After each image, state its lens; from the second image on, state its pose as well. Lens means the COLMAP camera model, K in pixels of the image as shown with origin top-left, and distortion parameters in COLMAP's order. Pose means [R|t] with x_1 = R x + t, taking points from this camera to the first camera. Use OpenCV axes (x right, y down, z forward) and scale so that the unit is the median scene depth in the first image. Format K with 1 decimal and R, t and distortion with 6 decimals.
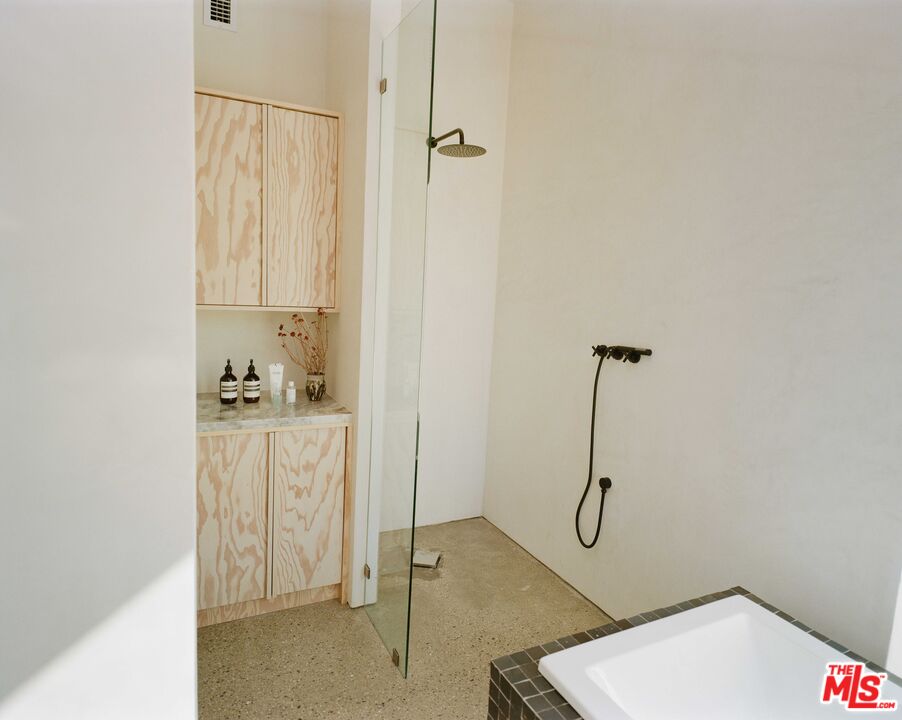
lens RADIAL K [[563.2, 0, 451.0], [0, 563.2, 360.0], [0, 0, 1]] dist [0.012379, -0.003392]
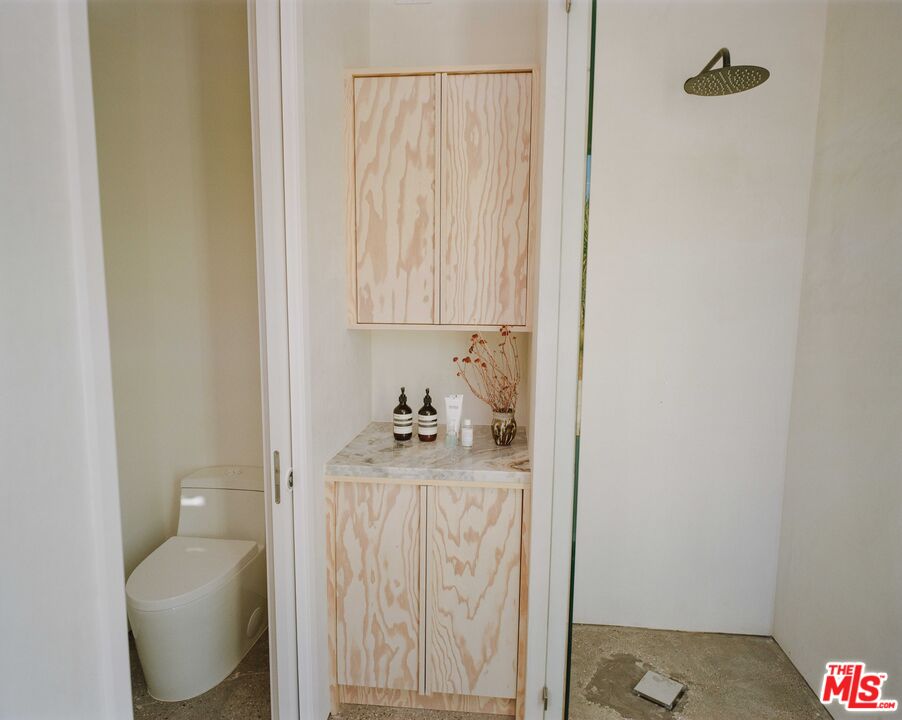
lens RADIAL K [[563.2, 0, 451.0], [0, 563.2, 360.0], [0, 0, 1]] dist [0.012379, -0.003392]
pose [[0.849084, 0.024537, -0.527687, 0.115750], [-0.037890, 0.999177, -0.014505, -0.034032], [0.526897, 0.032310, 0.849315, 0.331830]]
